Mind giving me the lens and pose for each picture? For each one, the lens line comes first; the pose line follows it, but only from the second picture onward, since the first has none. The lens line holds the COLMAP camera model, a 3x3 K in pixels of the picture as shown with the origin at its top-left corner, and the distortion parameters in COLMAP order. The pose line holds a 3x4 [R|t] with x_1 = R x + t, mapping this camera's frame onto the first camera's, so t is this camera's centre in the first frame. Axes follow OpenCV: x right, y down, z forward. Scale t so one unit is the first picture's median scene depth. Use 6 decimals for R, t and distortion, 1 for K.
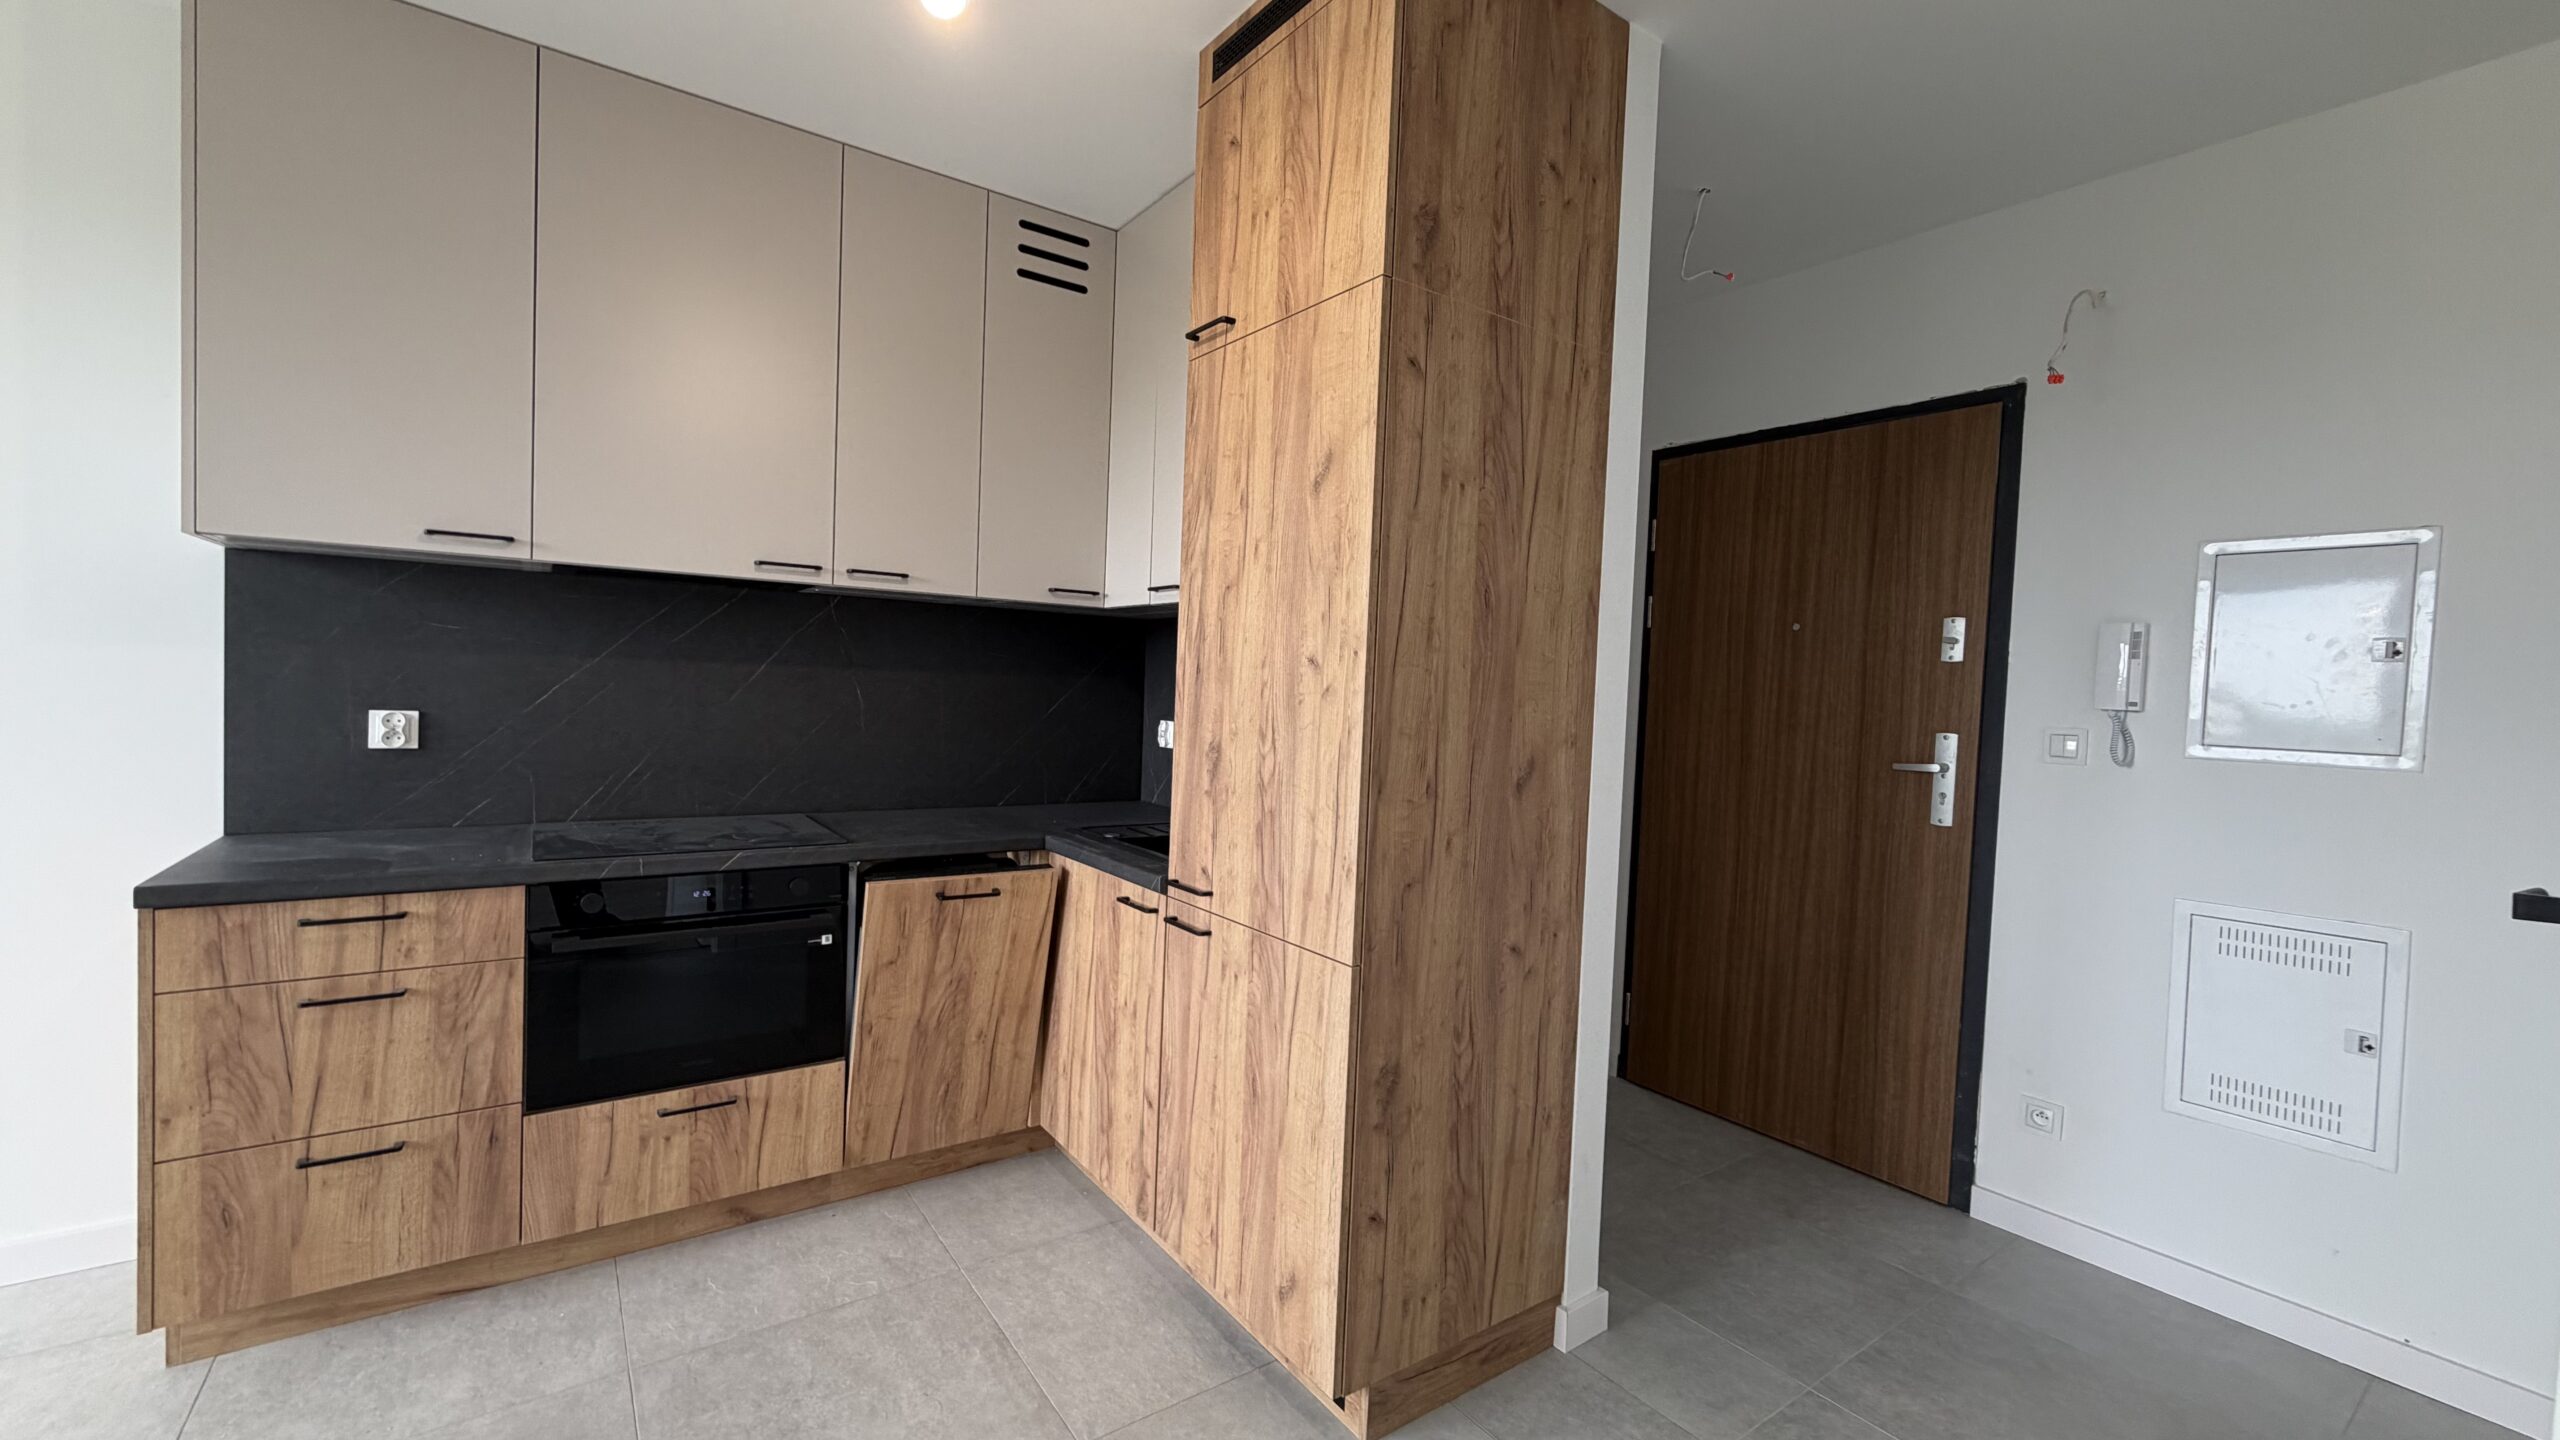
lens RADIAL K [[1021.1, 0, 1271.0], [0, 1021.1, 729.6], [0, 0, 1]] dist [0.001422, -0.000185]
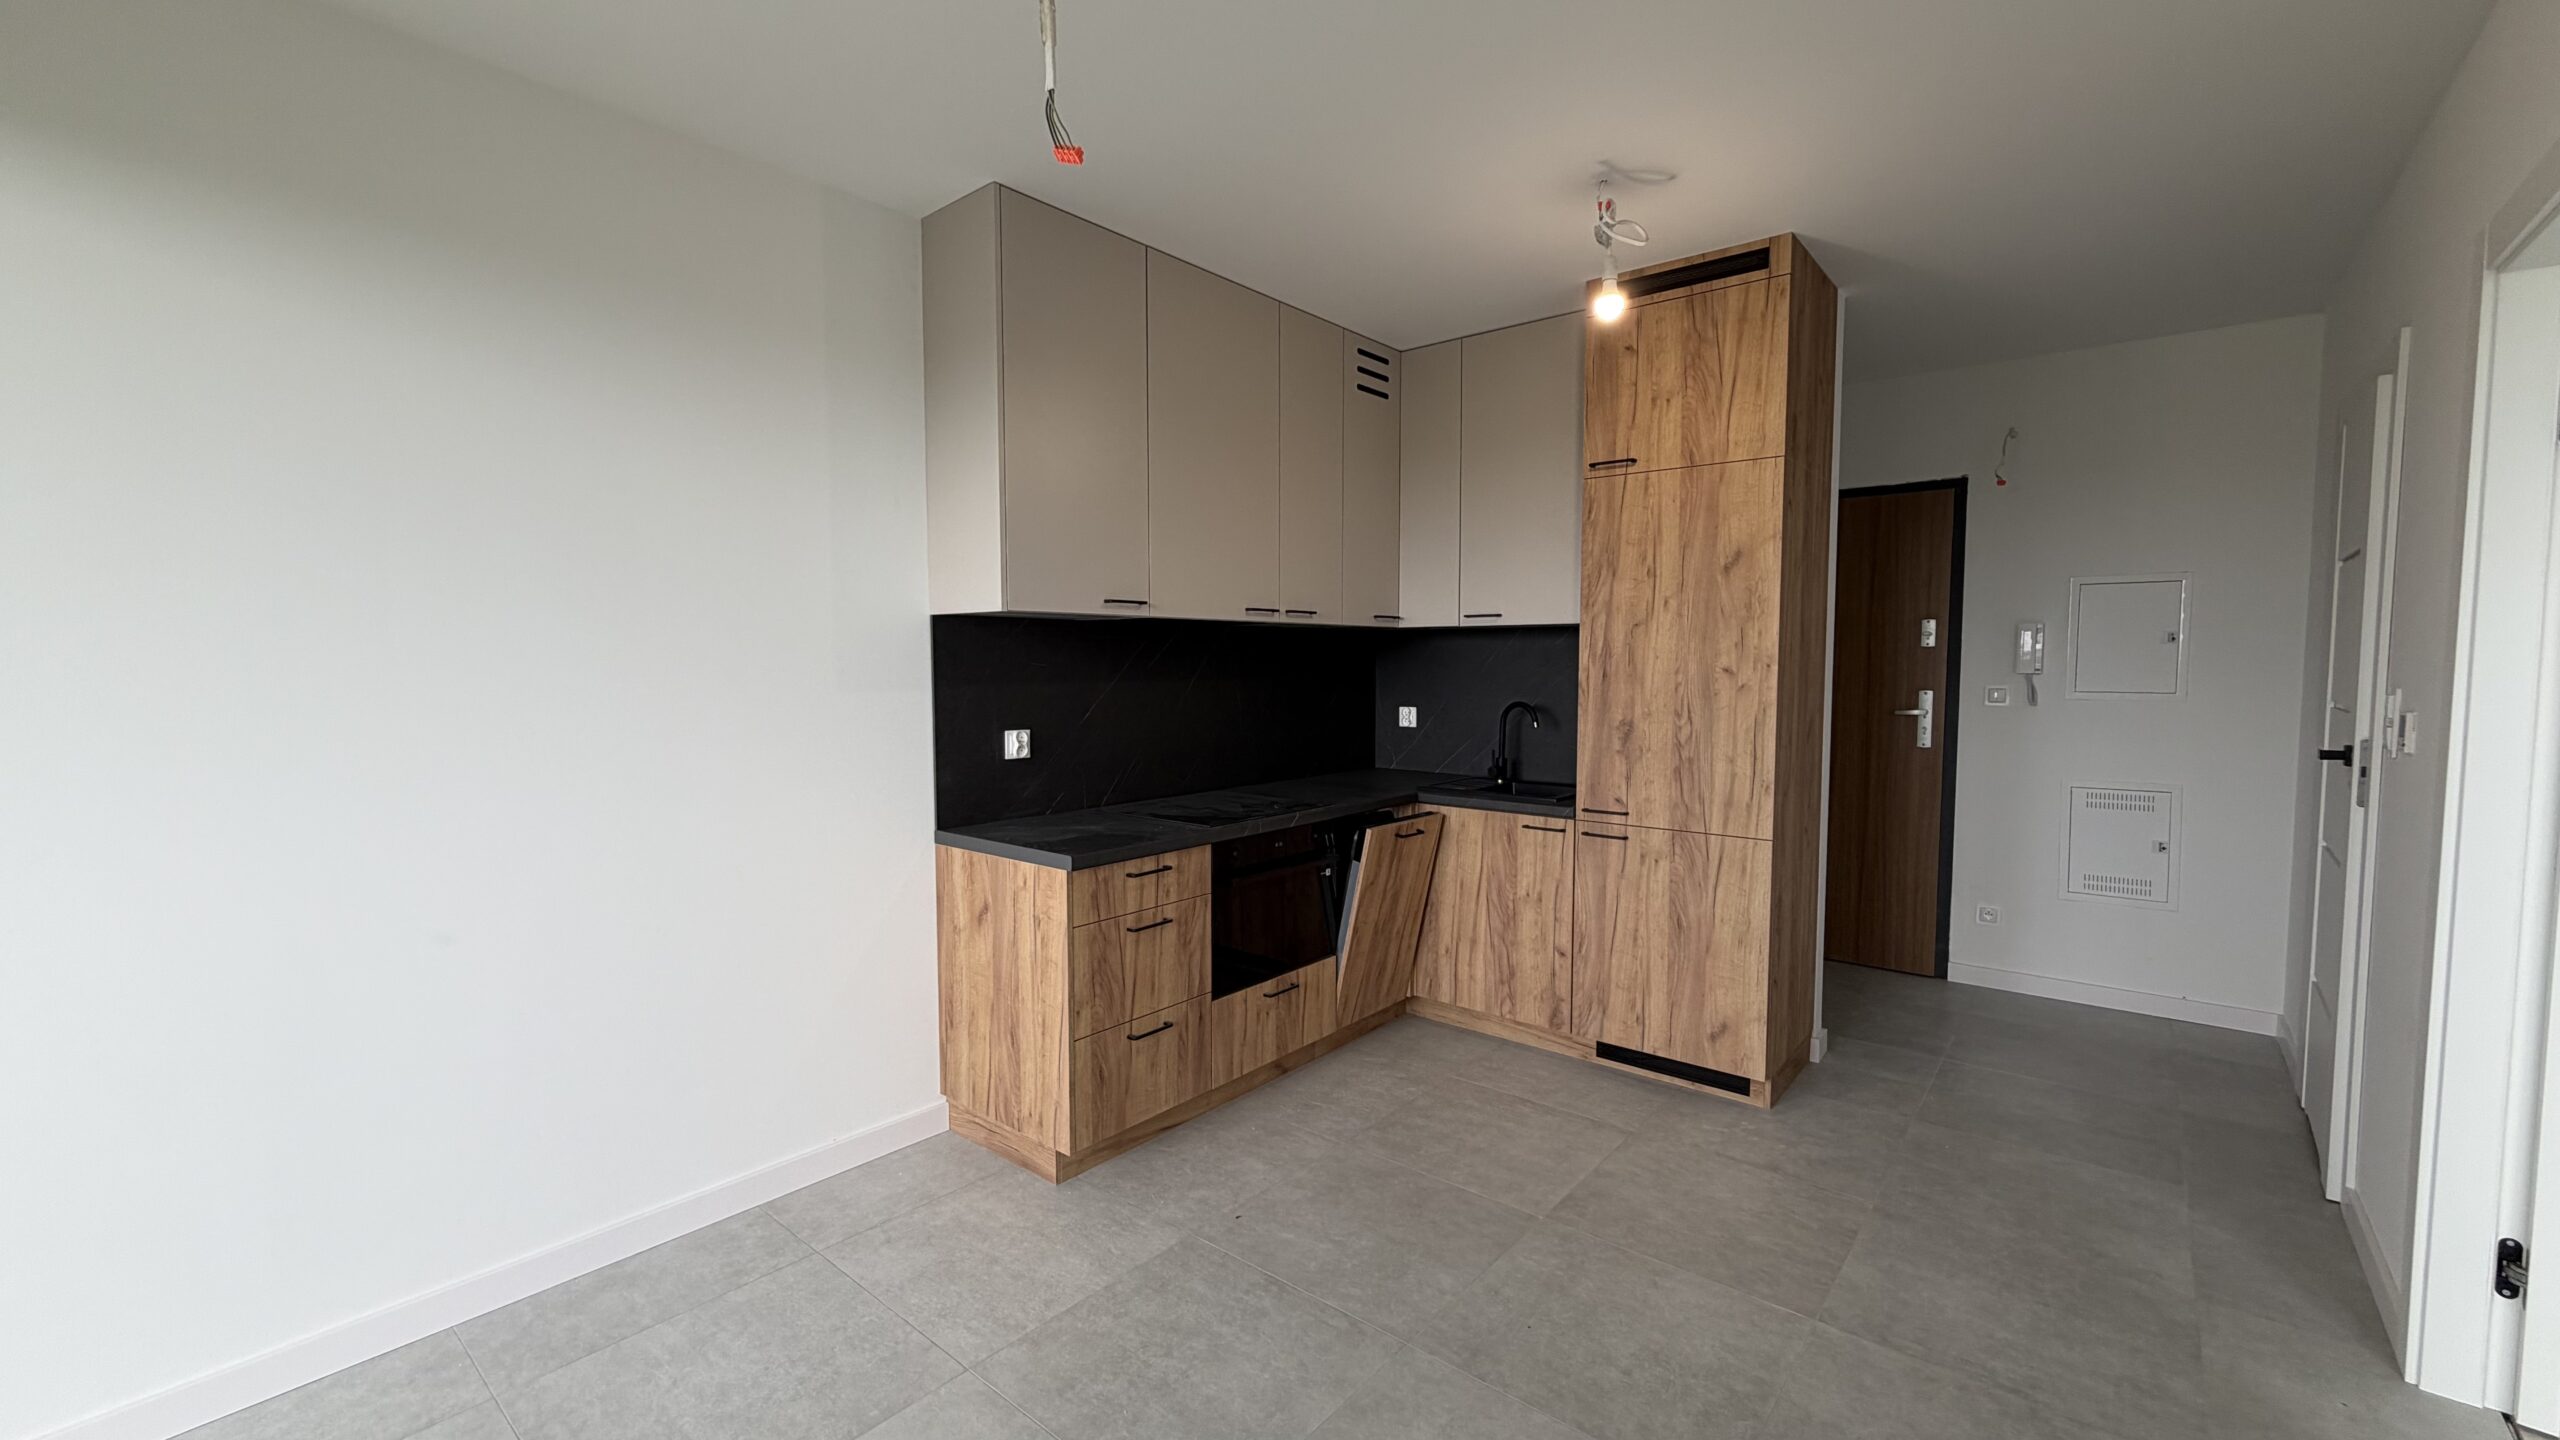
lens RADIAL K [[1021.1, 0, 1271.0], [0, 1021.1, 729.6], [0, 0, 1]] dist [0.001422, -0.000185]
pose [[0.968398, -0.056485, 0.242928, -0.995898], [0.049215, 0.998143, 0.035894, -0.058801], [-0.244505, -0.022804, 0.969380, -0.433458]]
